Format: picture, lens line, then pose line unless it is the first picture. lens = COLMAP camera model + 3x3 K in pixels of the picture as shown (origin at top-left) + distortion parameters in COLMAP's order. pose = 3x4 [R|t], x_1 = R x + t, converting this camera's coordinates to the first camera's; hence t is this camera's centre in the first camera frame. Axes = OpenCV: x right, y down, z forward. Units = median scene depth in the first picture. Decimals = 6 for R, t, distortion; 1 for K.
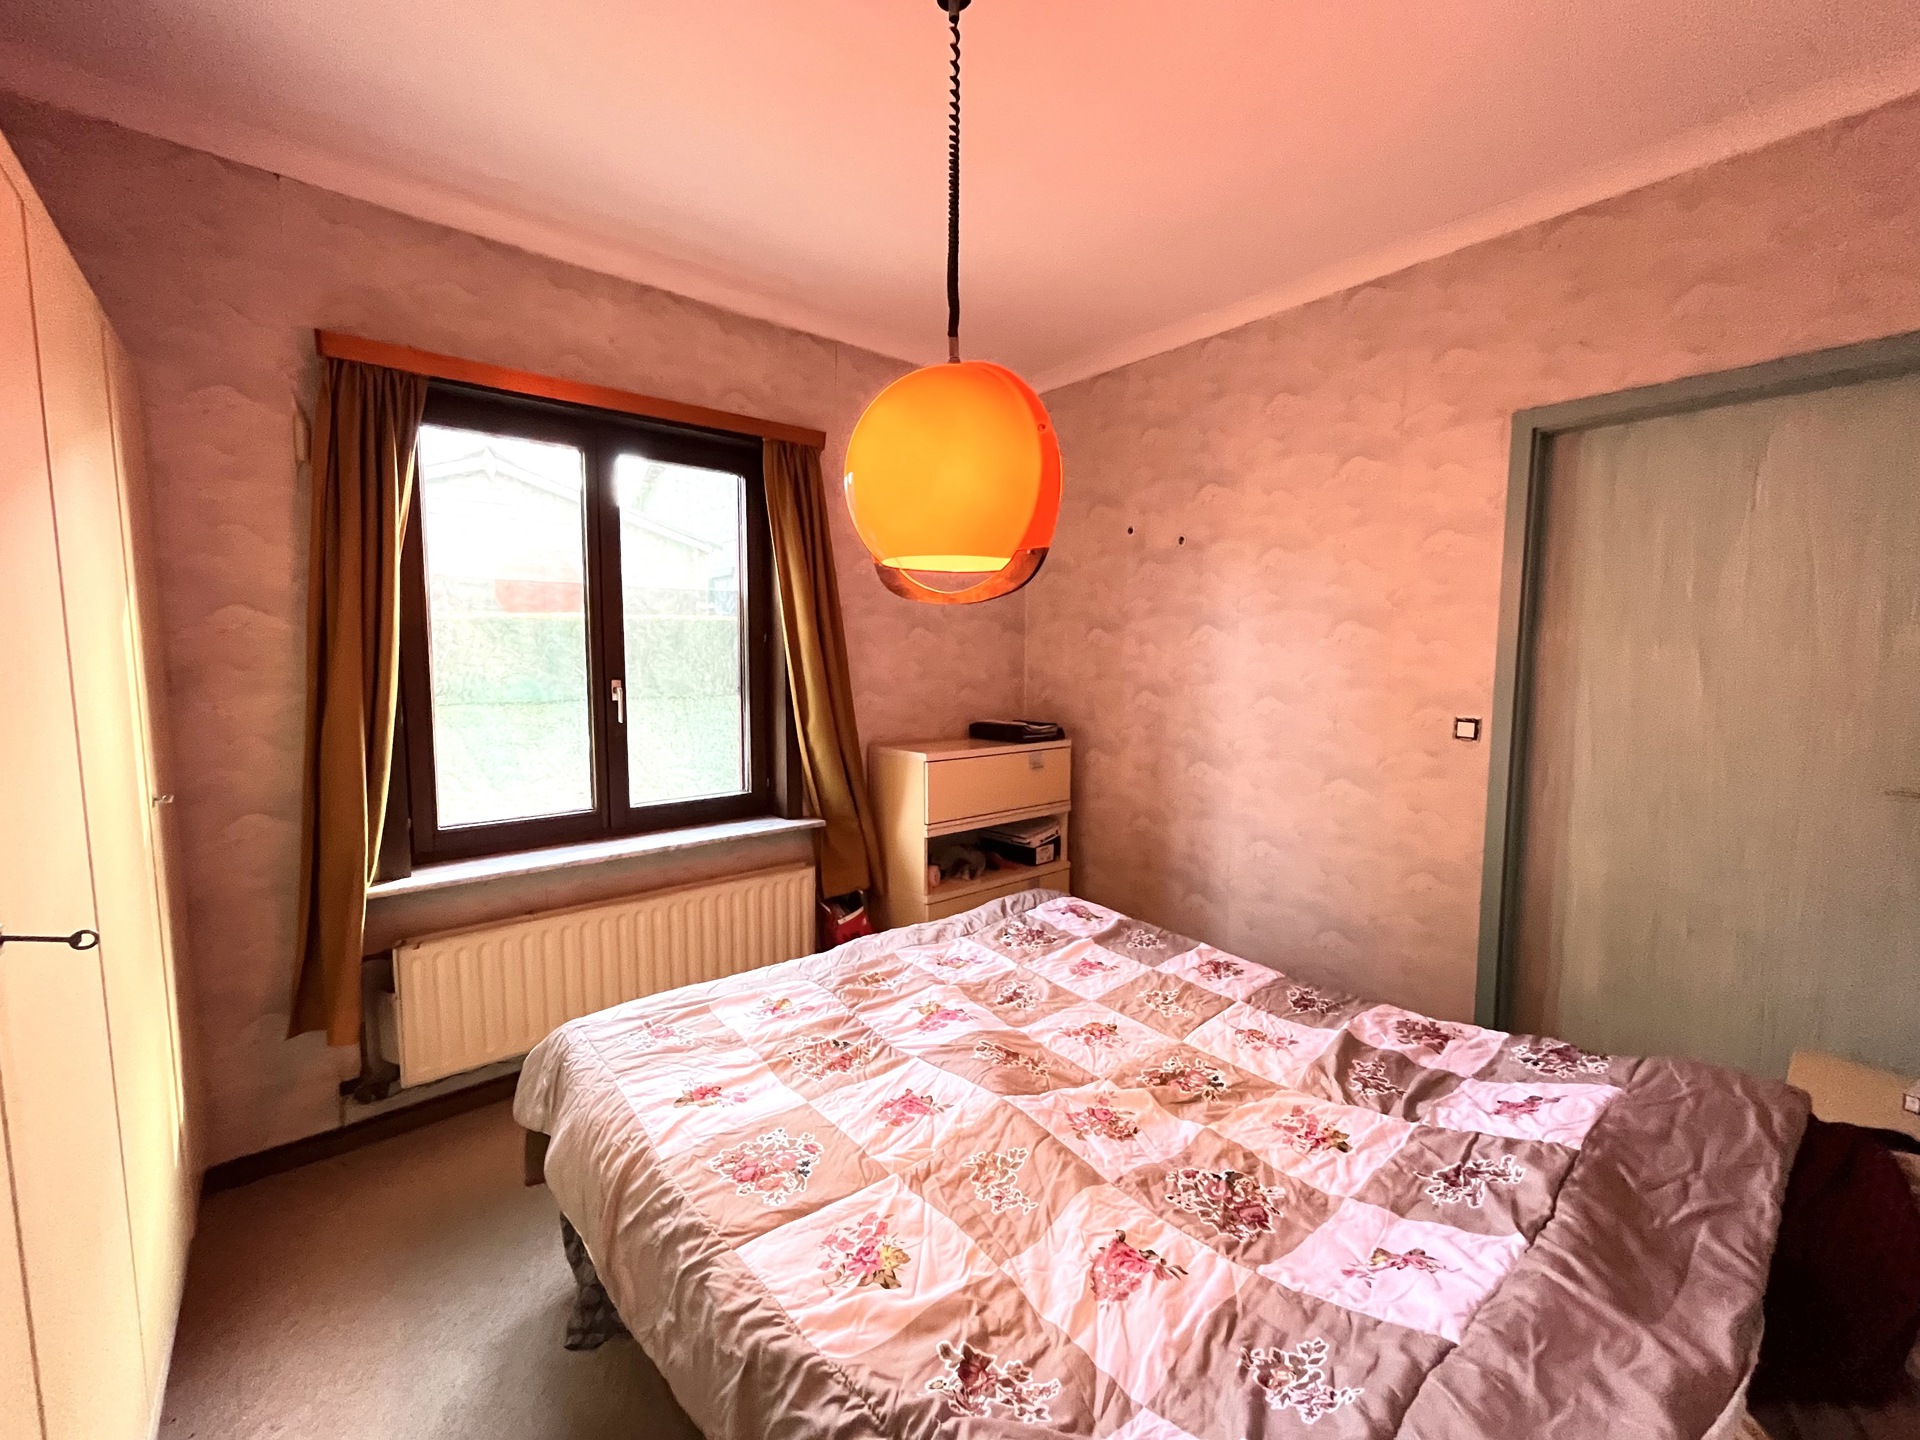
lens RADIAL K [[771.1, 0, 960.0], [0, 771.1, 720.0], [0, 0, 1]] dist [-0.003041, -0.000321]
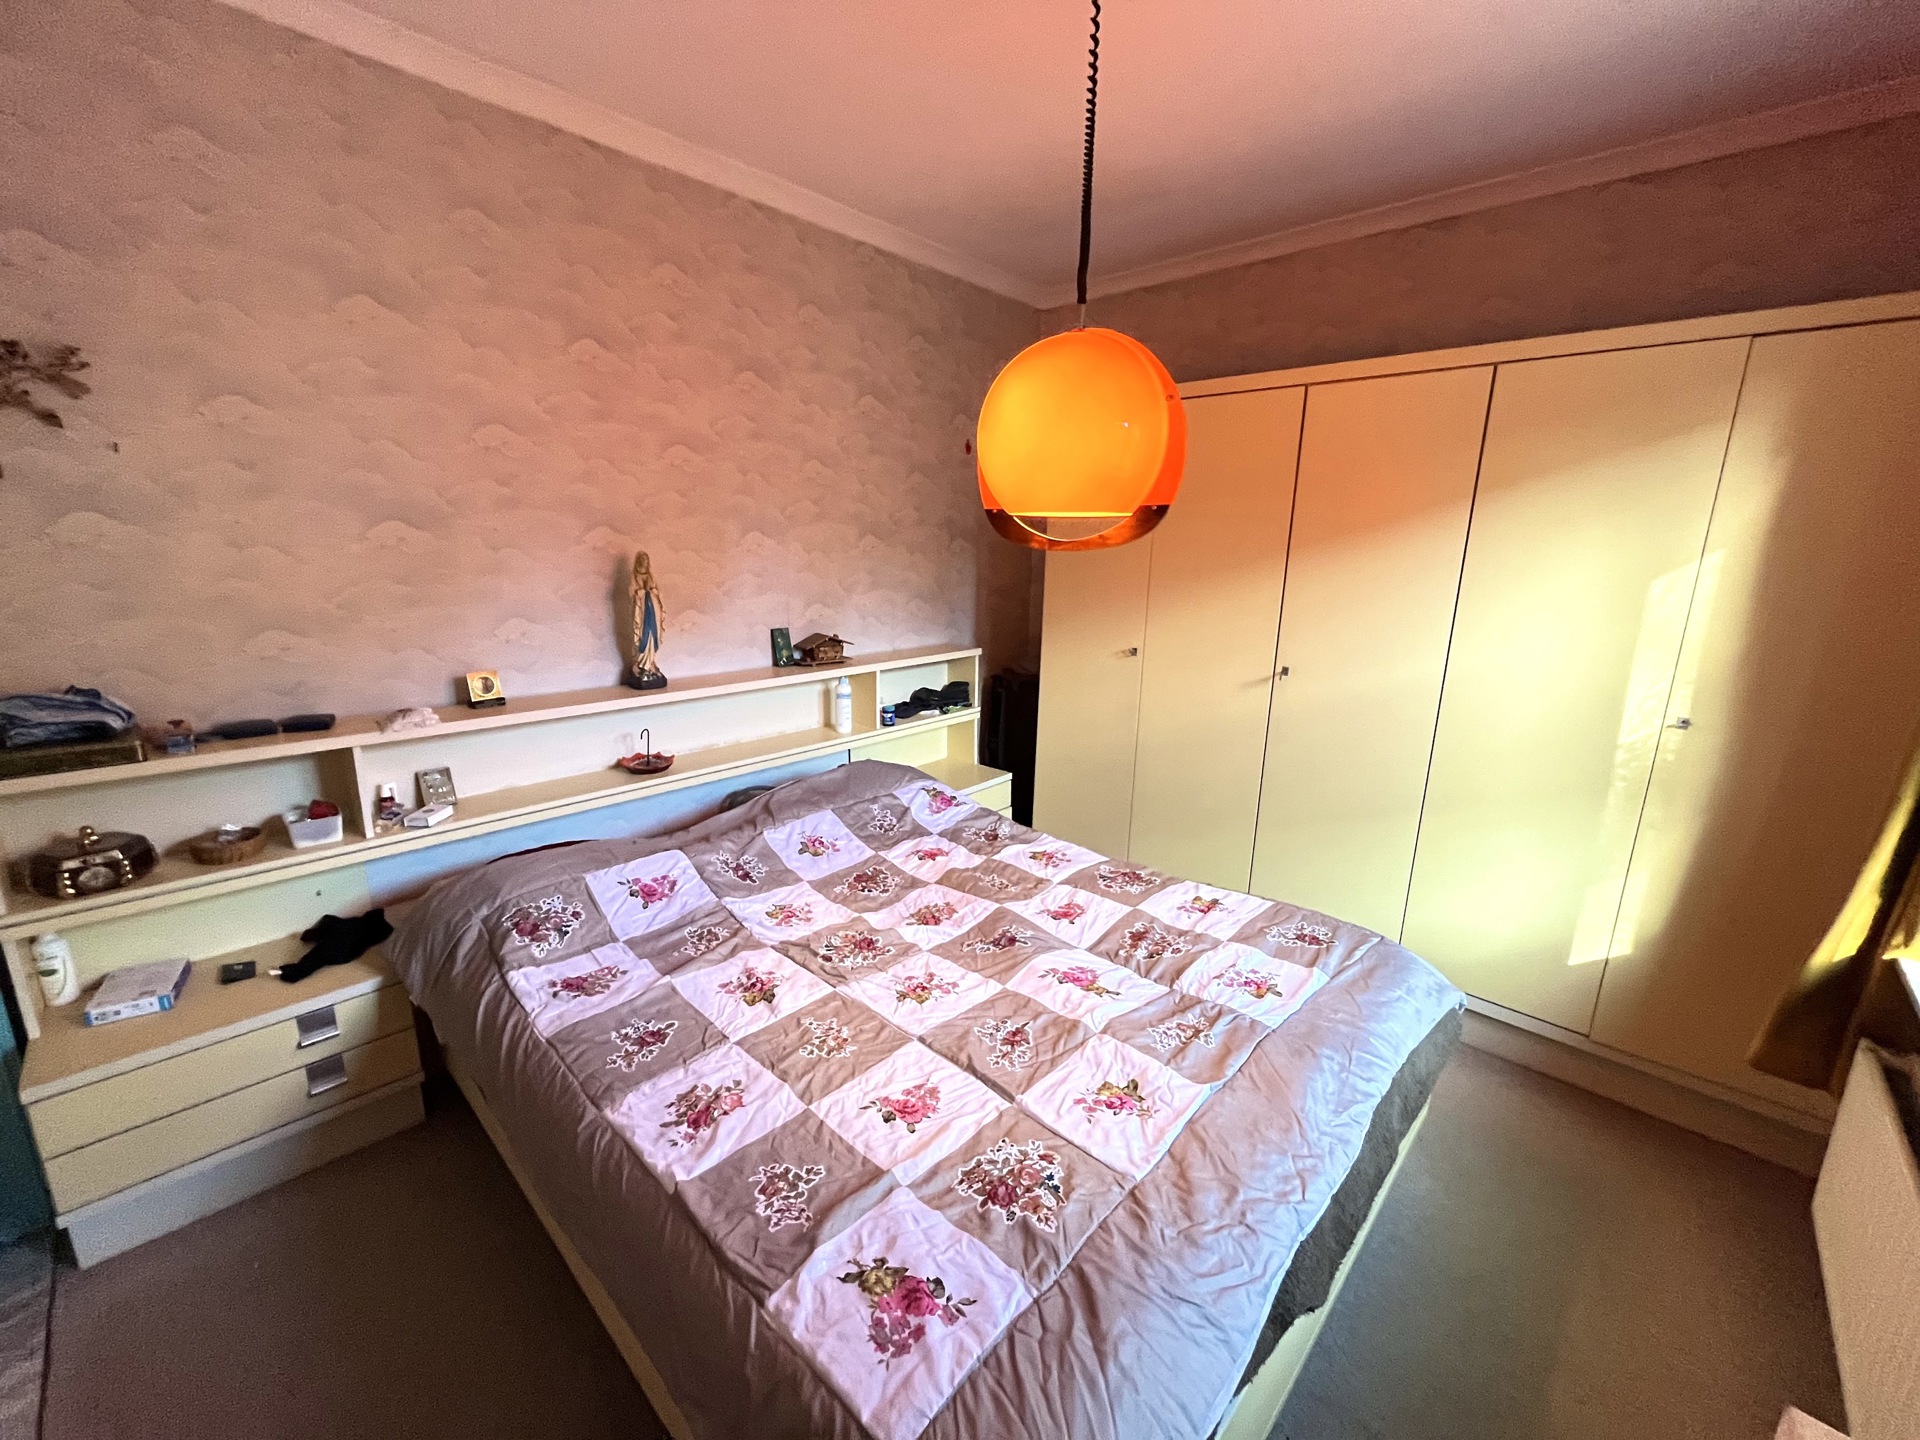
lens RADIAL K [[771.1, 0, 960.0], [0, 771.1, 720.0], [0, 0, 1]] dist [-0.003041, -0.000321]
pose [[-0.993373, -0.000514, -0.114936, 0.204299], [-0.035989, 0.951094, 0.306799, -0.188186], [0.109157, 0.308902, -0.944809, 1.558041]]
